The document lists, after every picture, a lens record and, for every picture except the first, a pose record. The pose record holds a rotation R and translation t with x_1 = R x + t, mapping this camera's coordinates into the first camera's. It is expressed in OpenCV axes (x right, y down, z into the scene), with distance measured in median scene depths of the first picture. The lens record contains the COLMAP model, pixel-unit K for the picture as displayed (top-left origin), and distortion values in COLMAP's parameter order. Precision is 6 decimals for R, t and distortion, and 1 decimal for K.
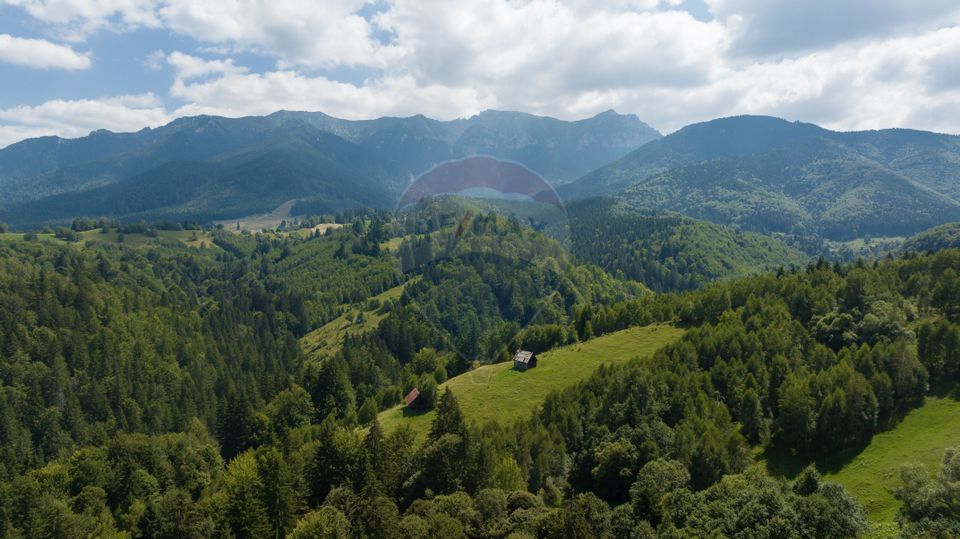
lens RADIAL K [[676.6, 0, 482.8], [0, 676.6, 270.7], [0, 0, 1]] dist [-0.032084, 0.017248]
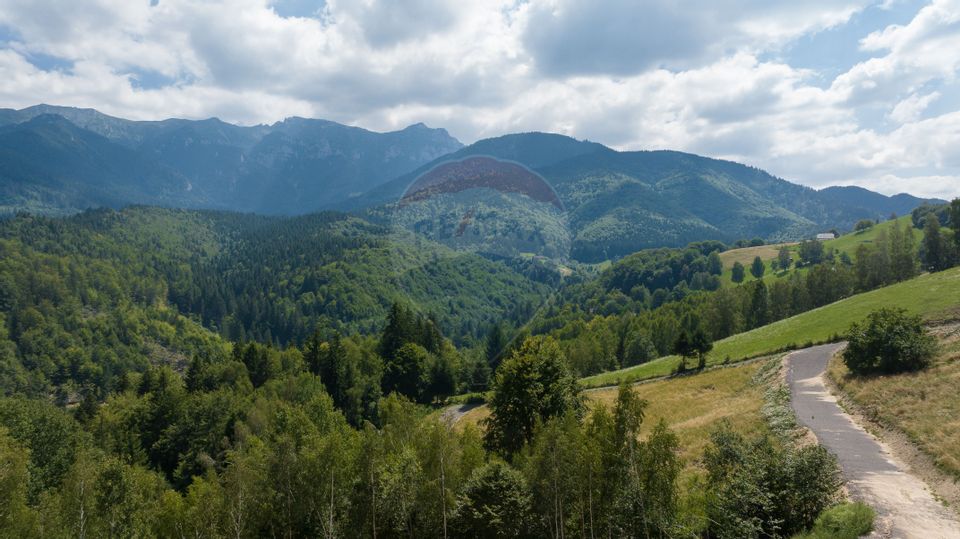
lens RADIAL K [[676.6, 0, 488.3], [0, 676.6, 270.0], [0, 0, 1]] dist [-0.032084, 0.017248]
pose [[0.968144, -0.001264, 0.250389, 0.102568], [0.006559, 0.999772, -0.020314, -0.010361], [-0.250307, 0.021309, 0.967932, 0.076910]]
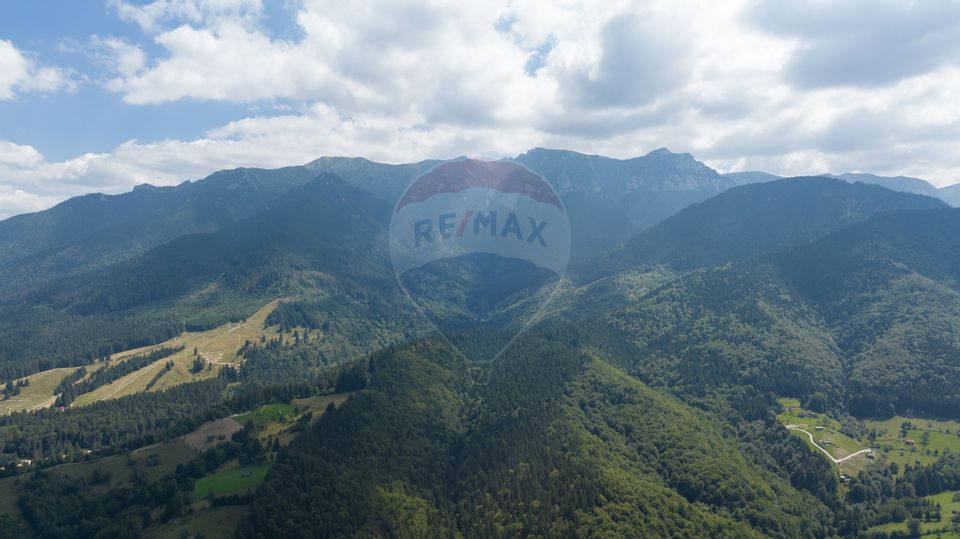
lens RADIAL K [[676.6, 0, 481.5], [0, 676.6, 269.1], [0, 0, 1]] dist [-0.032084, 0.017248]
pose [[0.993923, -0.002290, -0.110054, 0.107292], [0.000046, 0.999792, -0.020386, -0.133896], [0.110078, 0.020257, 0.993716, 0.107692]]
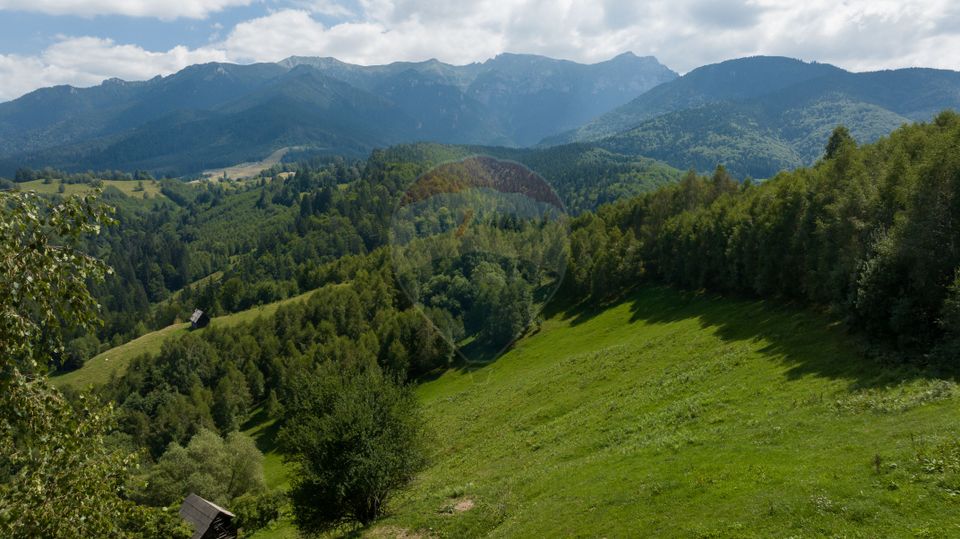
lens RADIAL K [[676.6, 0, 482.6], [0, 676.6, 269.2], [0, 0, 1]] dist [-0.032084, 0.017248]
pose [[0.999151, 0.001037, -0.041181, 0.051819], [0.002083, 0.997133, 0.075635, -0.001137], [0.041141, -0.075657, 0.996285, 0.006496]]
